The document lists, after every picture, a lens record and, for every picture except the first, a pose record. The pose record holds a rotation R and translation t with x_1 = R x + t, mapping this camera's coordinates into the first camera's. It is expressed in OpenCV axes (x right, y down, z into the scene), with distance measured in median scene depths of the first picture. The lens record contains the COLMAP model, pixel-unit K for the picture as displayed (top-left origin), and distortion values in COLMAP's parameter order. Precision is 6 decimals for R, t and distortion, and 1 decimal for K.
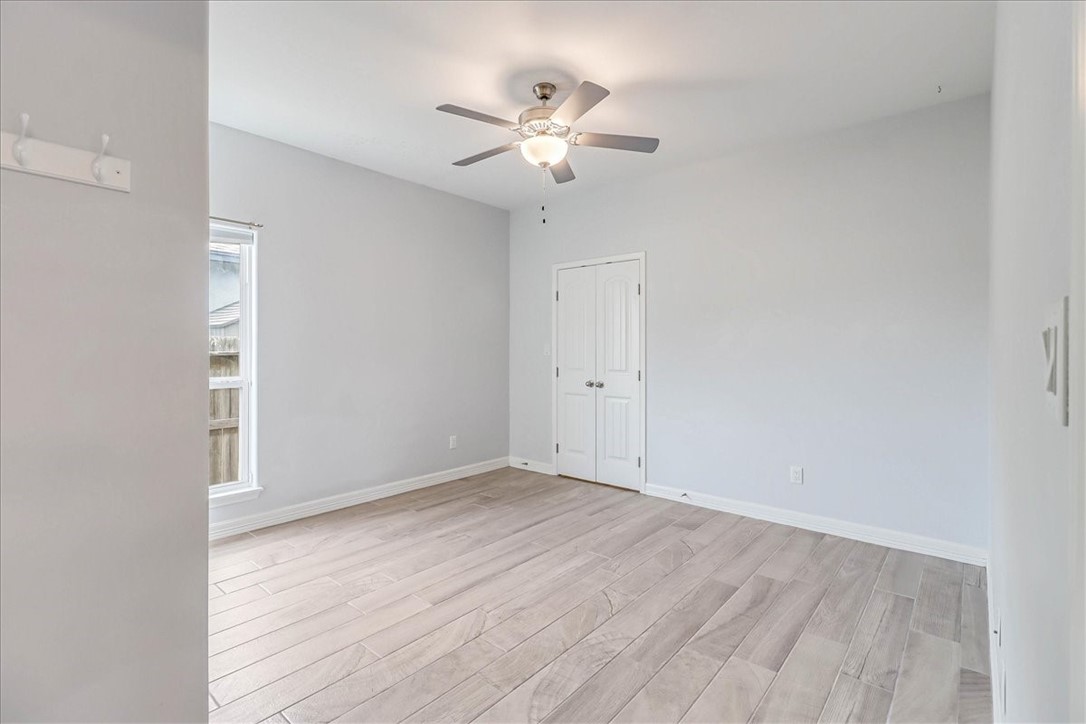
lens RADIAL K [[496.8, 0, 542.5], [0, 496.8, 352.1], [0, 0, 1]] dist [0.003629, 0.000175]
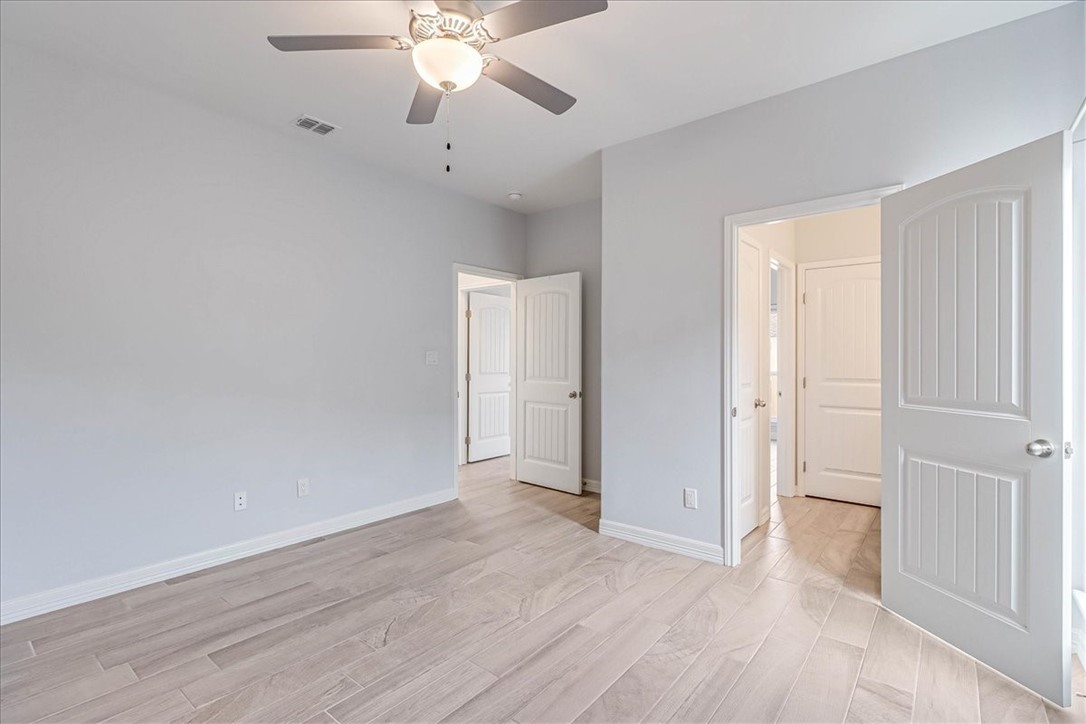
lens RADIAL K [[496.8, 0, 542.5], [0, 496.8, 352.1], [0, 0, 1]] dist [0.003629, 0.000175]
pose [[-0.999568, -0.001077, -0.029388, -0.128024], [-0.000842, 0.999967, -0.008034, -0.003758], [0.029396, -0.008006, -0.999536, 2.011036]]
